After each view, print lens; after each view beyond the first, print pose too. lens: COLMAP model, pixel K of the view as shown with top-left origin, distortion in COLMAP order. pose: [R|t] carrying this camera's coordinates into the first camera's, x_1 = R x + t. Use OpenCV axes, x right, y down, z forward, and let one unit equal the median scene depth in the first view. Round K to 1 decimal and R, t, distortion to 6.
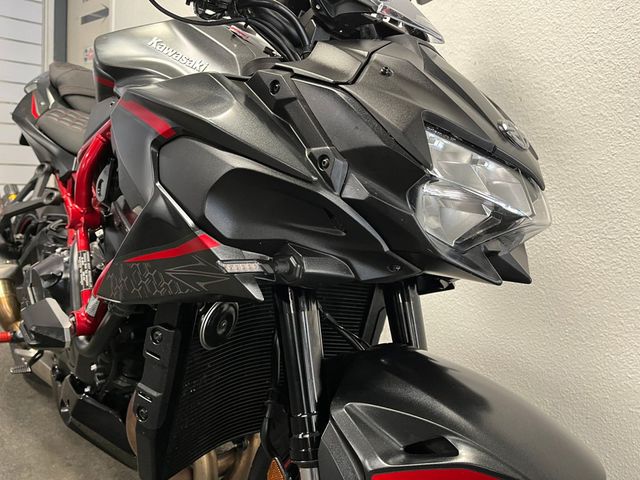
lens RADIAL K [[487.0, 0, 320.0], [0, 487.0, 240.0], [0, 0, 1]] dist [0.086599, -0.124557]
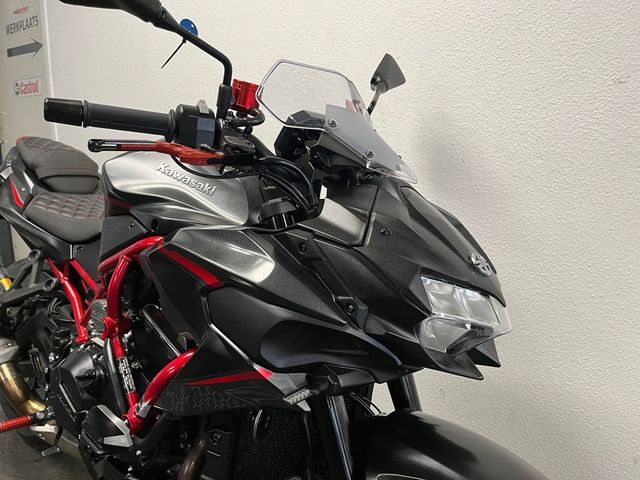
lens RADIAL K [[485.8, 0, 325.8], [0, 485.8, 241.4], [0, 0, 1]] dist [0.092276, -0.129913]
pose [[0.986509, -0.104202, 0.126261, -0.166575], [0.099509, 0.994110, 0.042943, -0.326929], [-0.129992, -0.029799, 0.991067, -0.253475]]
